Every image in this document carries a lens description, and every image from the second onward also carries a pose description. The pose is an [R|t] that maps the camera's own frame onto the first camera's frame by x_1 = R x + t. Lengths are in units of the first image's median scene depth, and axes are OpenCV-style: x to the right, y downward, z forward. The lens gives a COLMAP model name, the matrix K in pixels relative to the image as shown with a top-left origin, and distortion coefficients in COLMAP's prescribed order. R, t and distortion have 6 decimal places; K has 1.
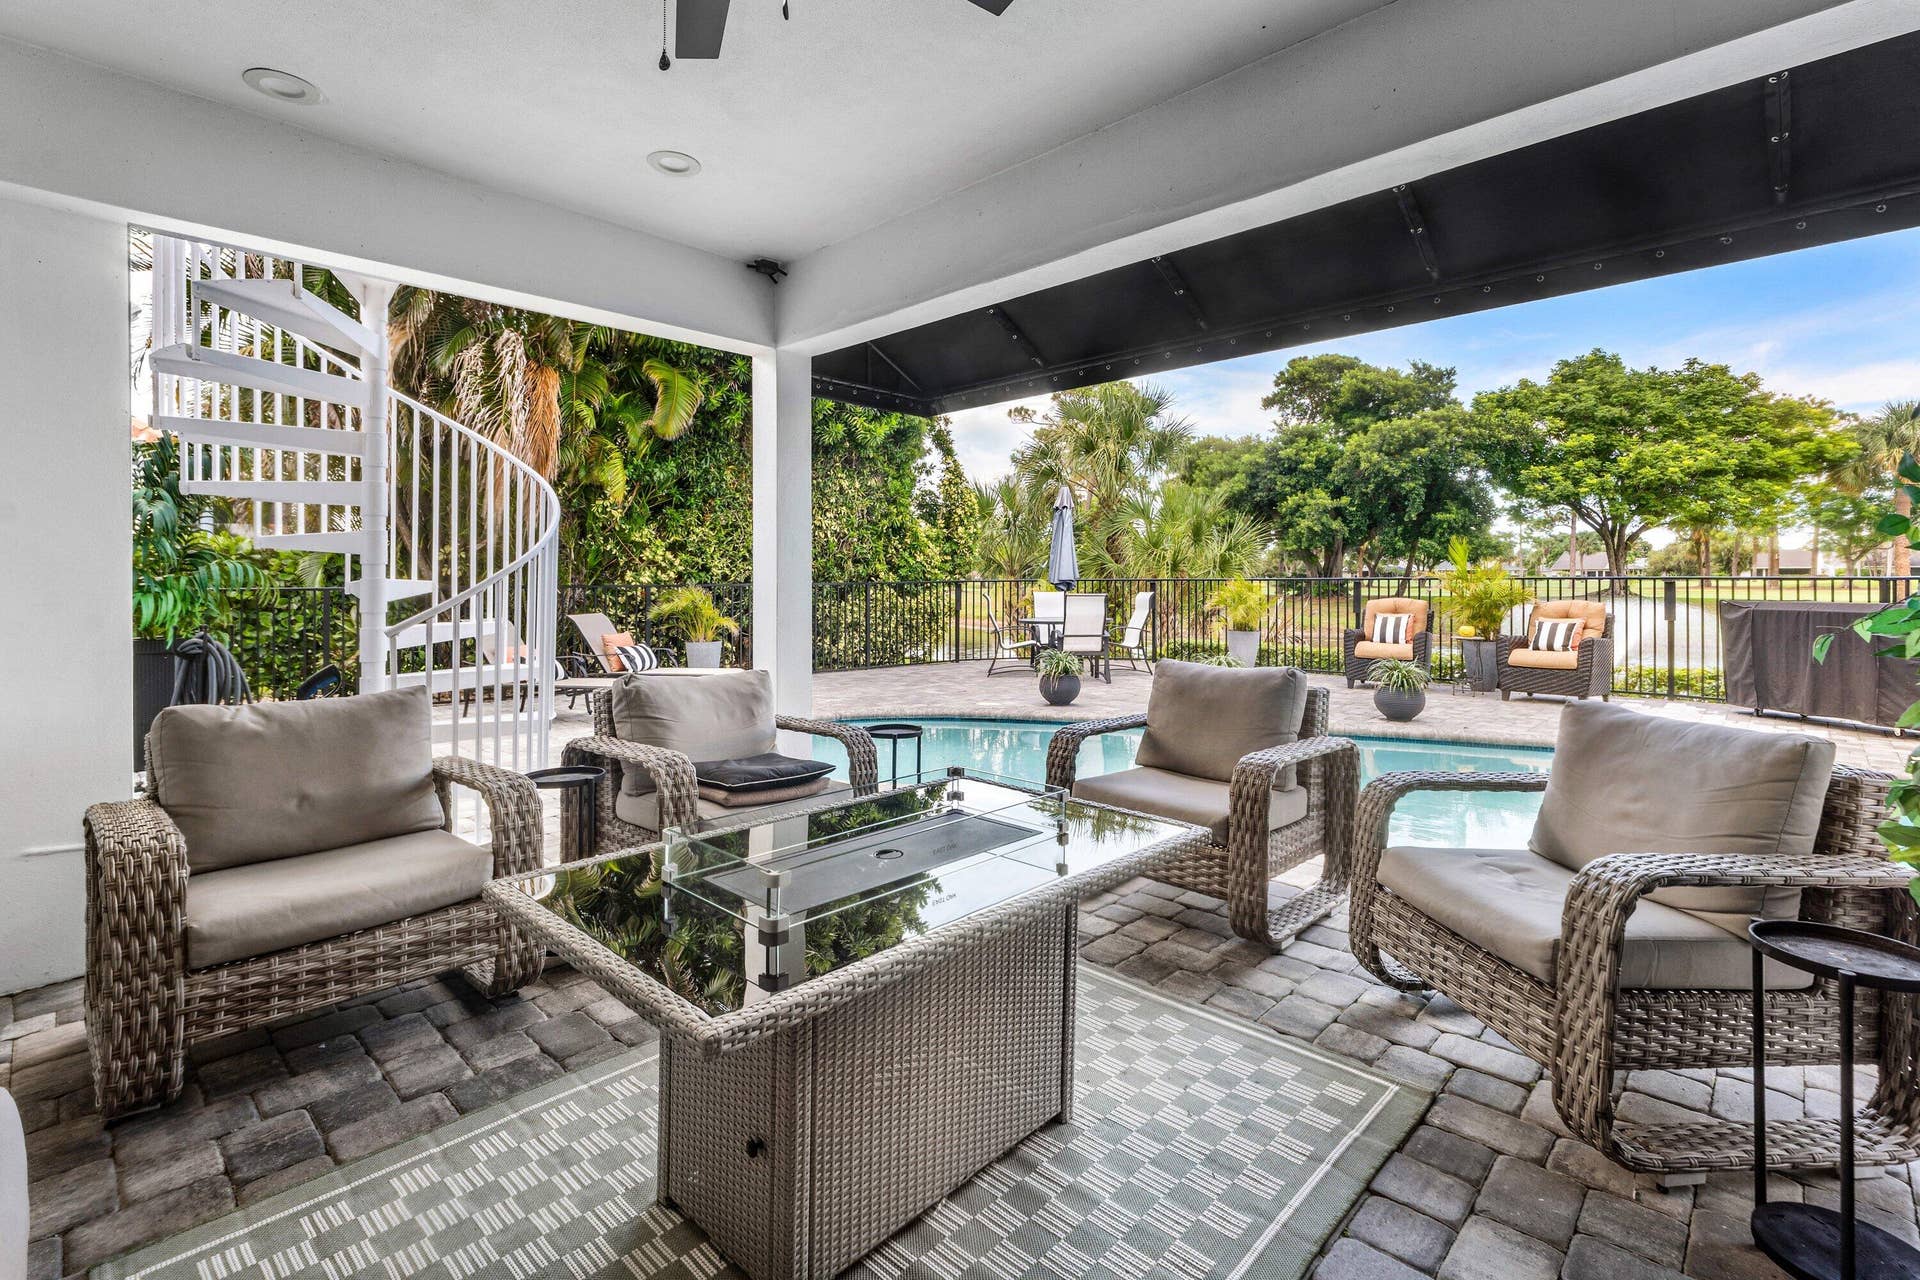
lens RADIAL K [[891.2, 0, 961.0], [0, 891.2, 582.7], [0, 0, 1]] dist [0.002886, 0.000146]
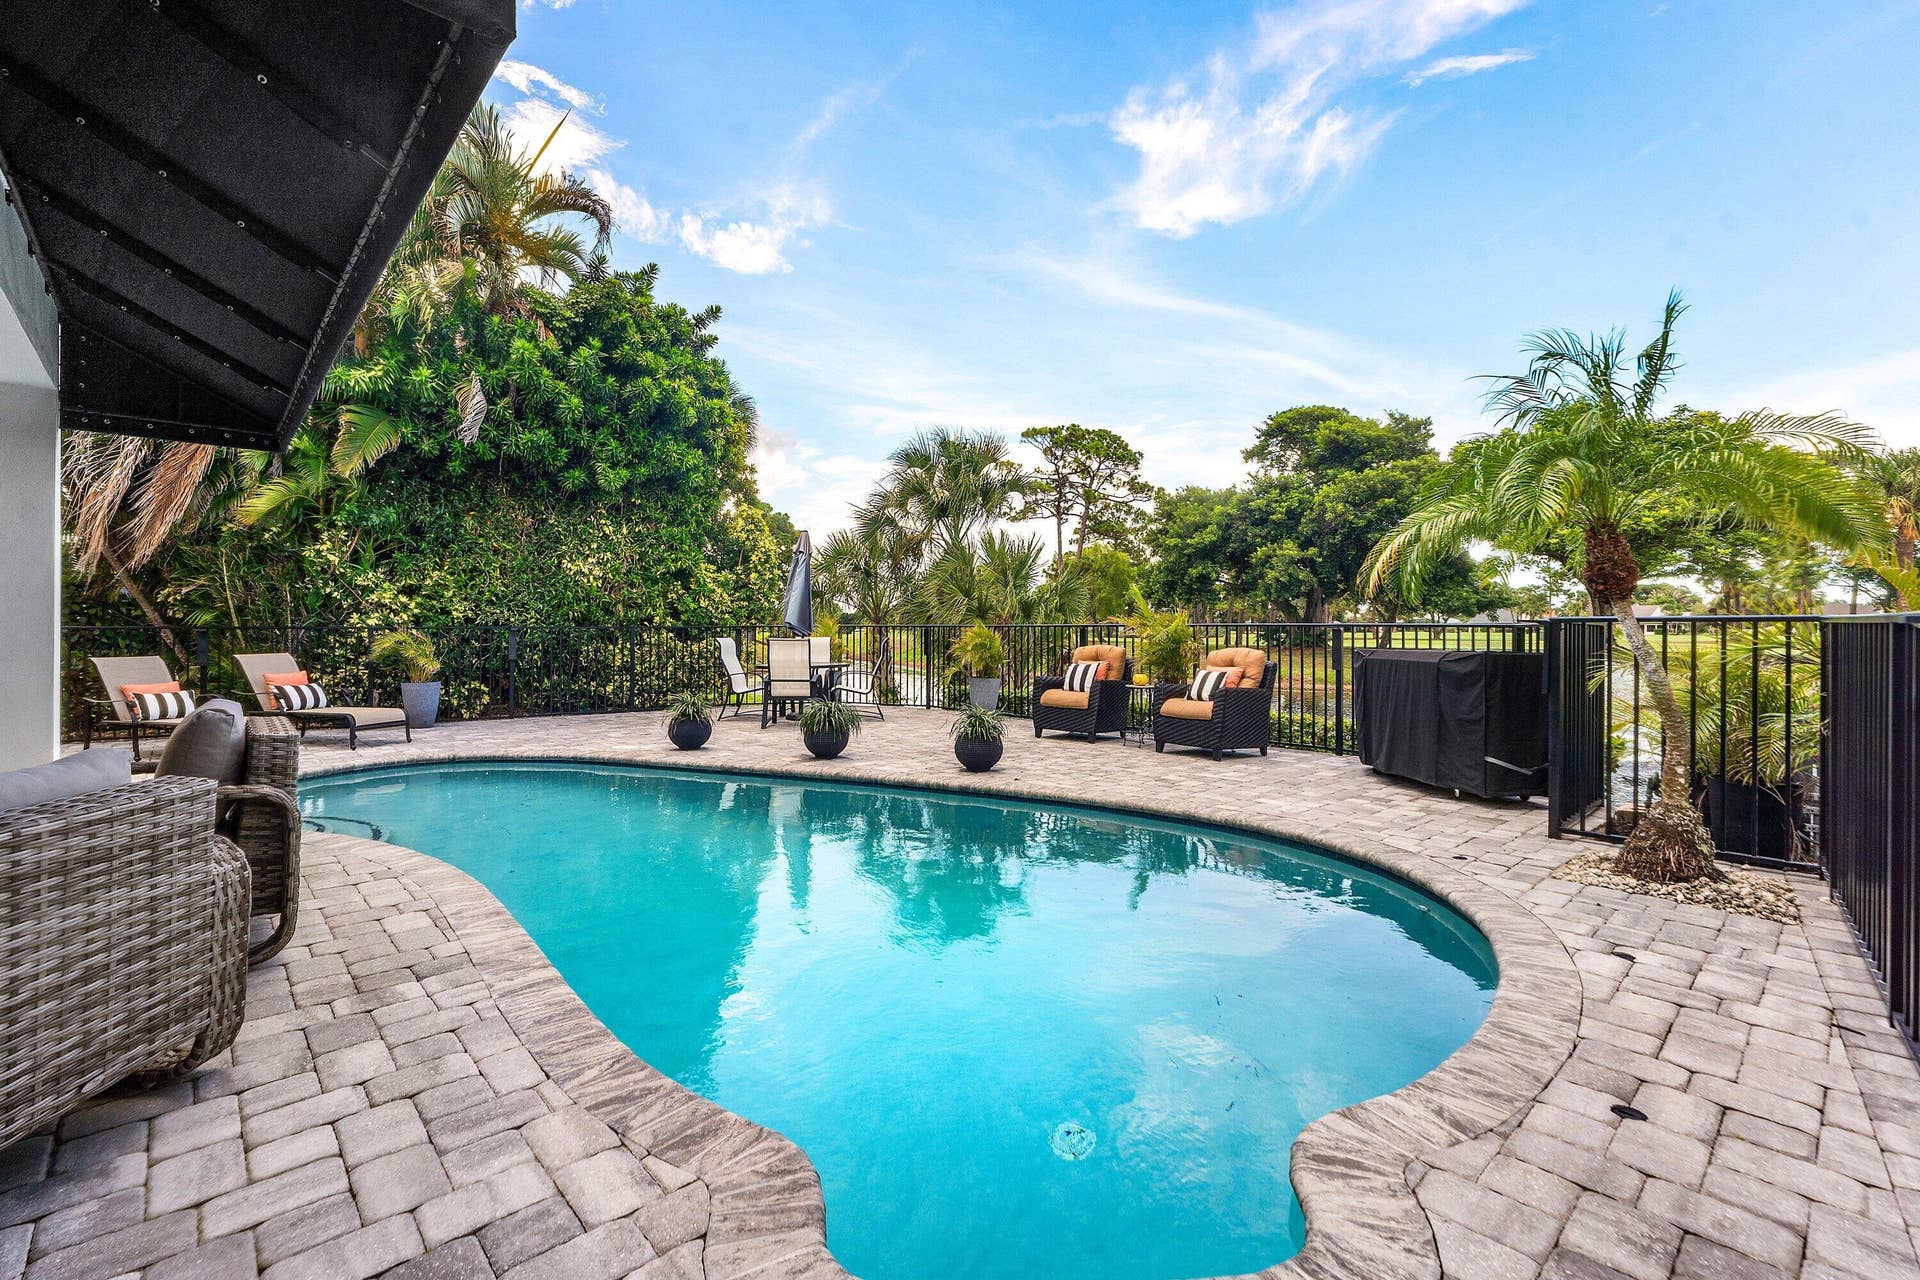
lens RADIAL K [[851.0, 0, 960.0], [0, 851.0, 640.0], [0, 0, 1]] dist [-0.002328, -0.000367]
pose [[0.997198, 0.007133, -0.074467, 0.118833], [-0.006475, 0.999938, 0.009079, 0.001284], [0.074527, -0.008571, 0.997182, 0.019705]]
